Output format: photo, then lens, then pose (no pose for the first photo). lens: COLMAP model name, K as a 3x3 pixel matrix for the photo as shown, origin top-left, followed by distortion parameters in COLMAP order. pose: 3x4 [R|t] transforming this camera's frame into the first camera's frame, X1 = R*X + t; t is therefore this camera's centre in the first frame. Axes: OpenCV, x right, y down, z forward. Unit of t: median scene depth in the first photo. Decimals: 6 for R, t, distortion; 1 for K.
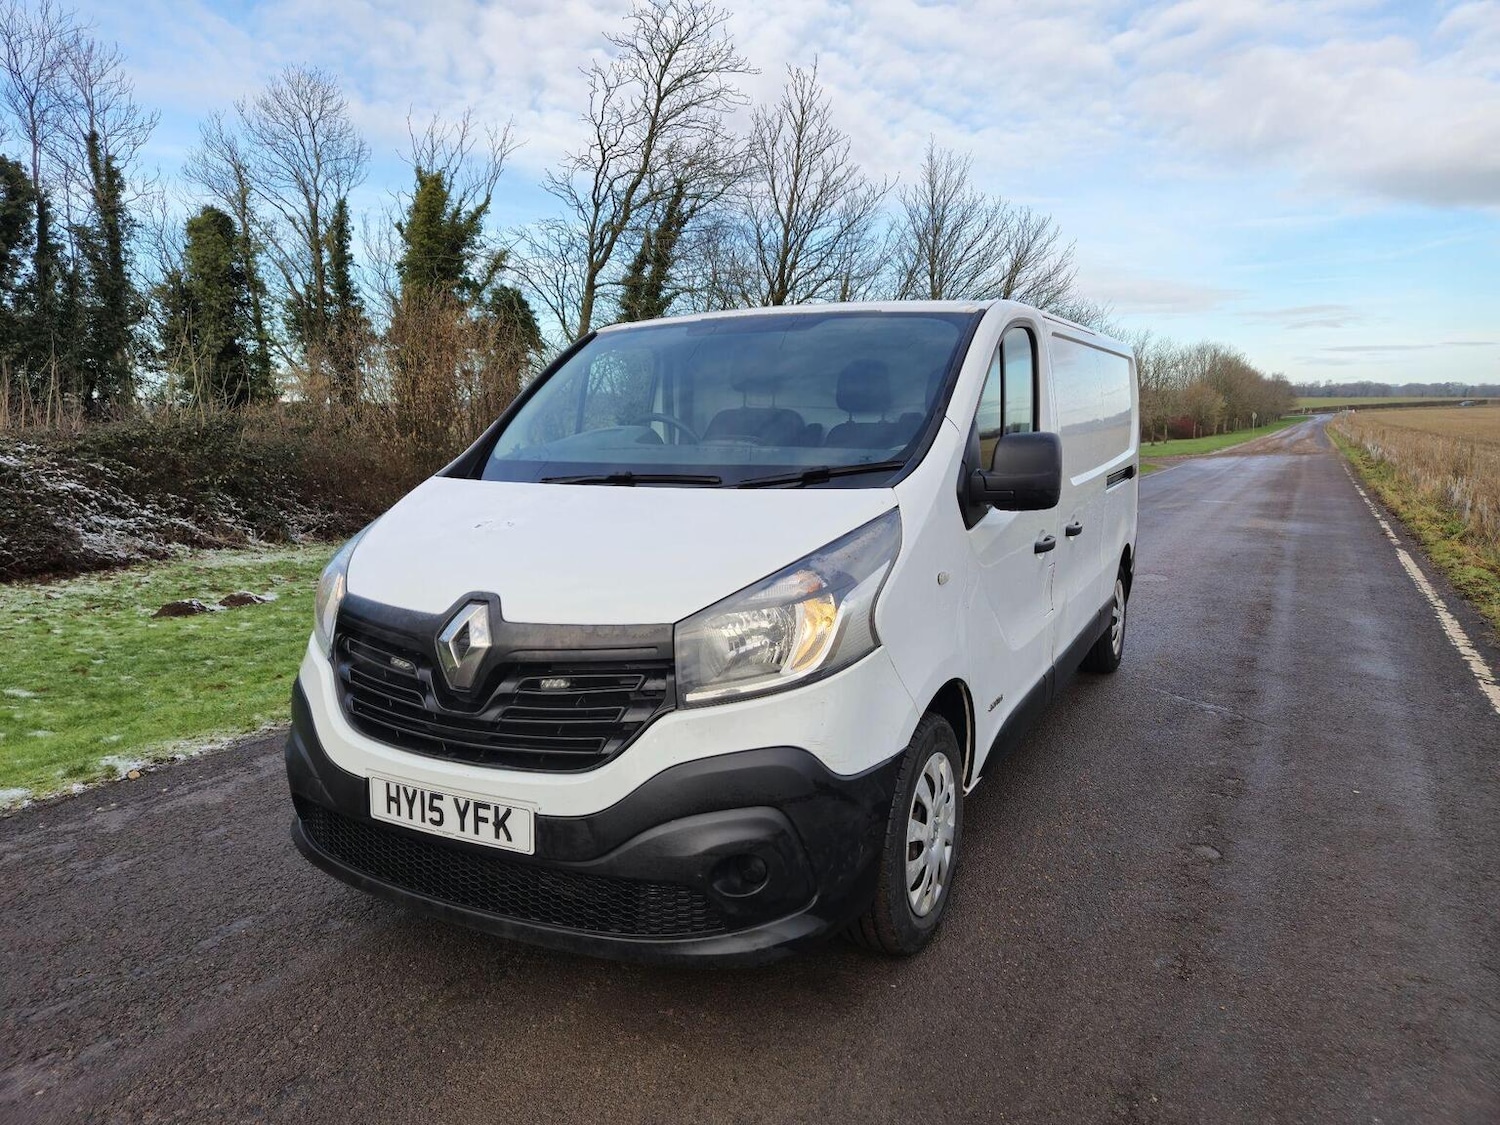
lens RADIAL K [[1003.3, 0, 753.0], [0, 1003.3, 549.4], [0, 0, 1]] dist [0.074278, -0.059194]
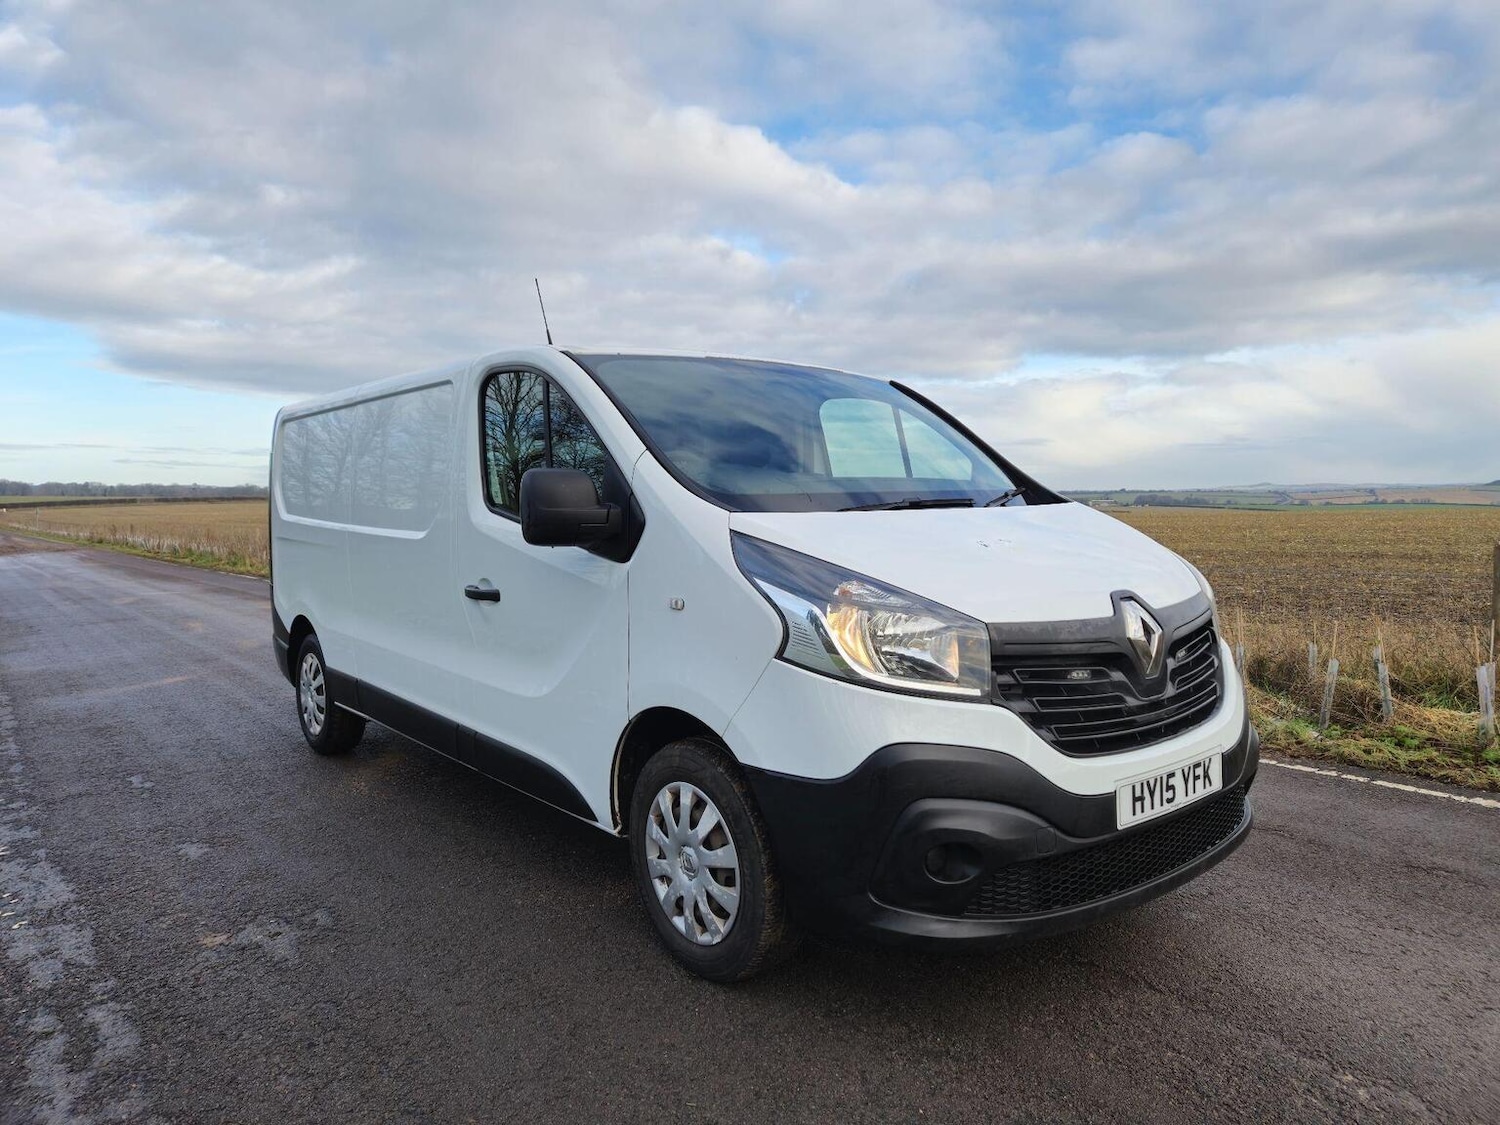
lens RADIAL K [[1003.3, 0, 752.8], [0, 1003.3, 568.8], [0, 0, 1]] dist [0.074278, -0.059194]
pose [[0.387879, -0.063442, 0.919524, -0.250160], [0.134435, 0.990854, 0.011655, -0.008396], [-0.911854, 0.119095, 0.392861, 0.161400]]
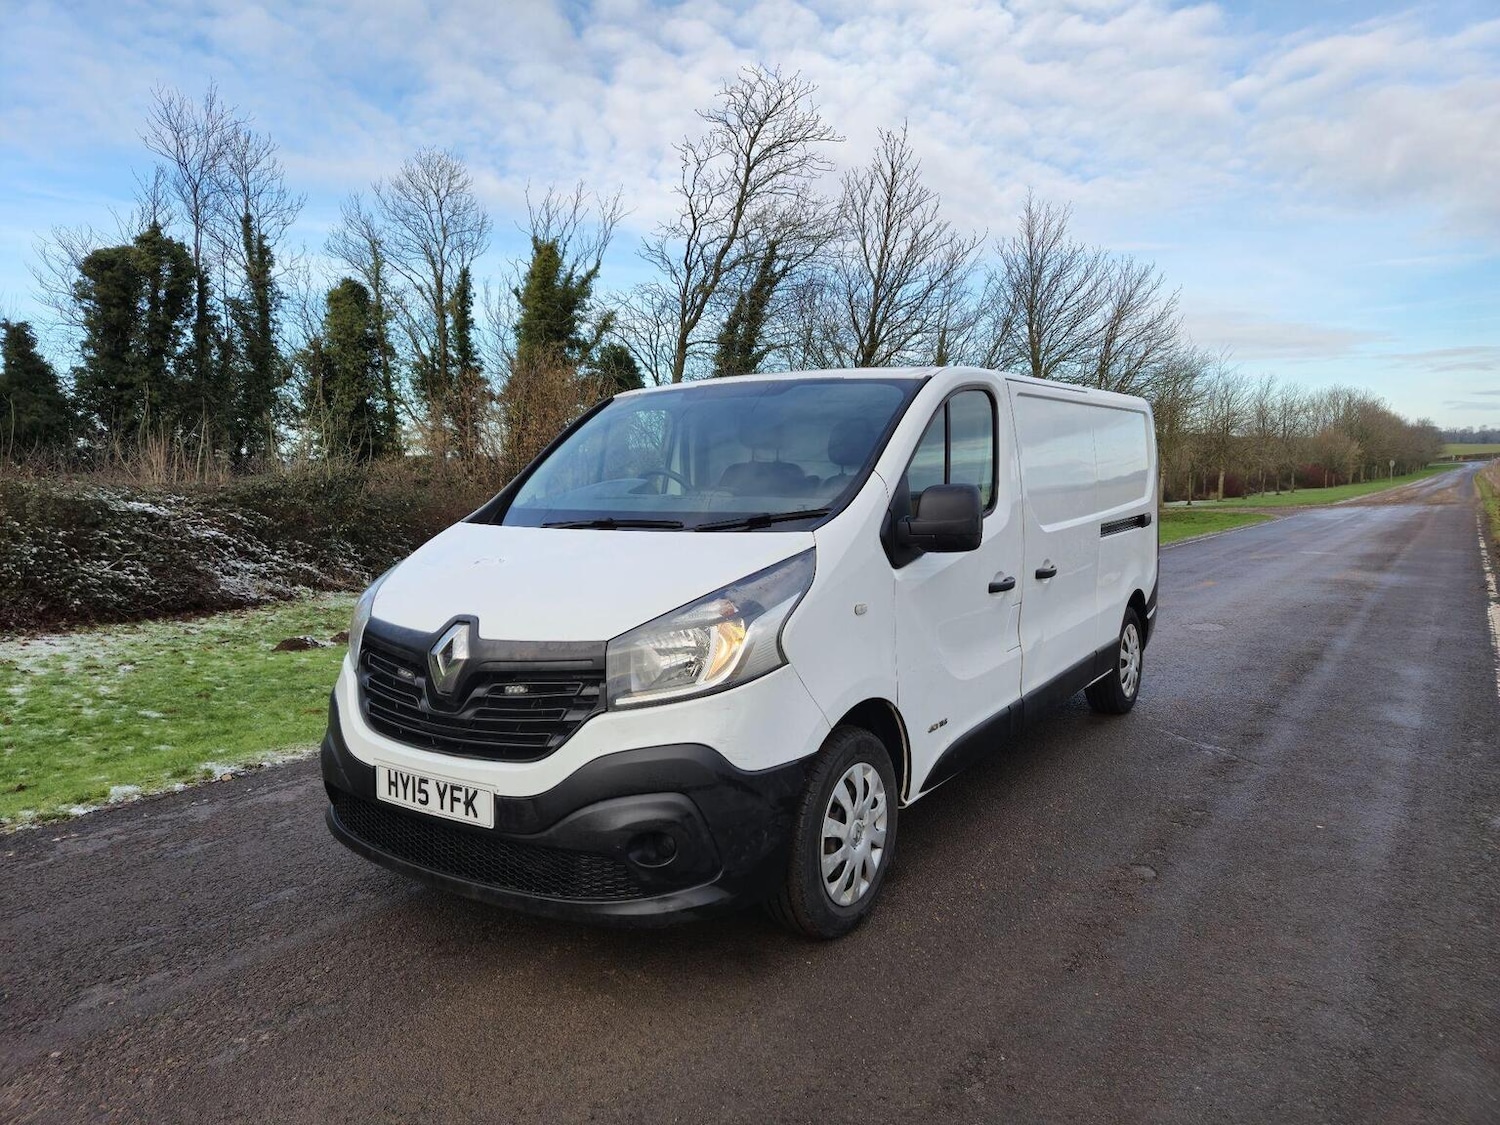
lens RADIAL K [[1003.3, 0, 750.5], [0, 1003.3, 551.4], [0, 0, 1]] dist [0.074278, -0.059194]
pose [[0.993879, 0.004874, -0.110366, 0.036541], [-0.010089, 0.998856, -0.046741, 0.003286], [0.110012, 0.047568, 0.992791, -0.032101]]
